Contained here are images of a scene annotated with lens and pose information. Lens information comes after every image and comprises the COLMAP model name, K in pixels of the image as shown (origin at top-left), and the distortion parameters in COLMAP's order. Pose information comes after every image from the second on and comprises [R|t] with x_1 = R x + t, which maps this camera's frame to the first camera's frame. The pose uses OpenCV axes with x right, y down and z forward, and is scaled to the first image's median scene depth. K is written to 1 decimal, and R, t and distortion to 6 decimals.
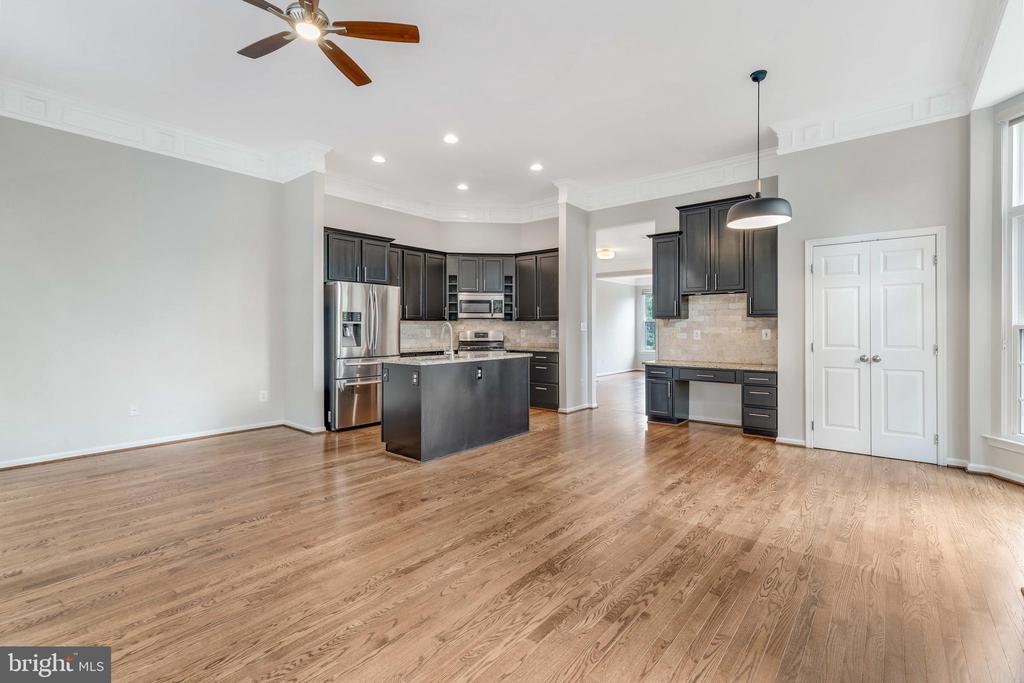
lens RADIAL K [[458.2, 0, 513.0], [0, 458.2, 332.9], [0, 0, 1]] dist [0.015372, -0.001491]
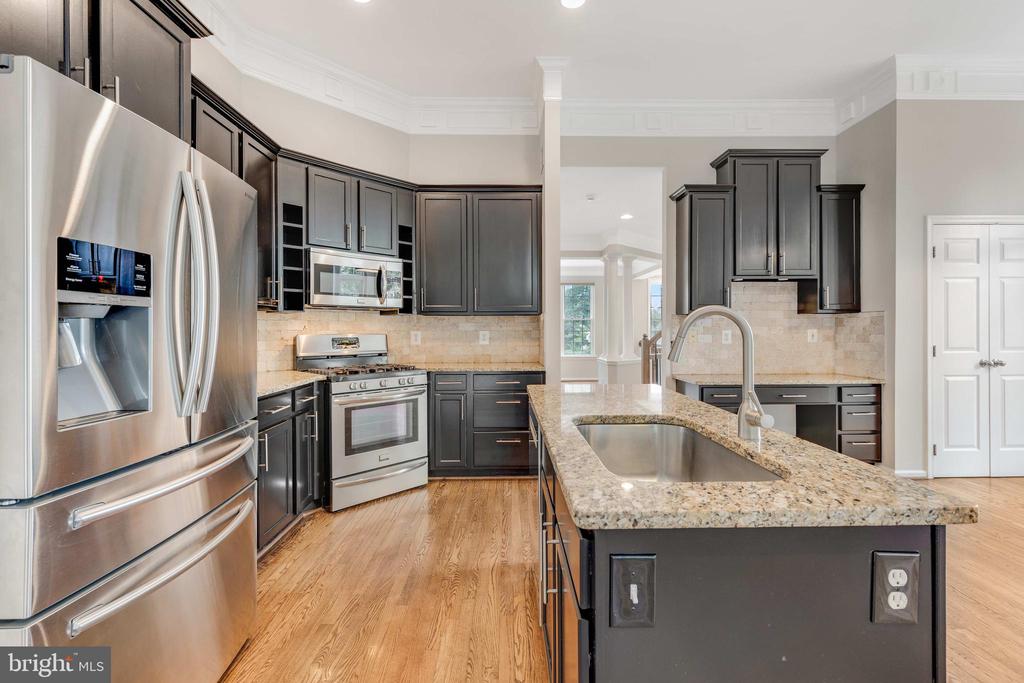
lens RADIAL K [[458.2, 0, 513.9], [0, 458.2, 337.1], [0, 0, 1]] dist [0.015372, -0.001491]
pose [[0.757412, -0.014416, 0.652778, -0.292124], [0.009088, 0.999892, 0.011537, -0.006365], [-0.652874, -0.002806, 0.757462, 0.606855]]
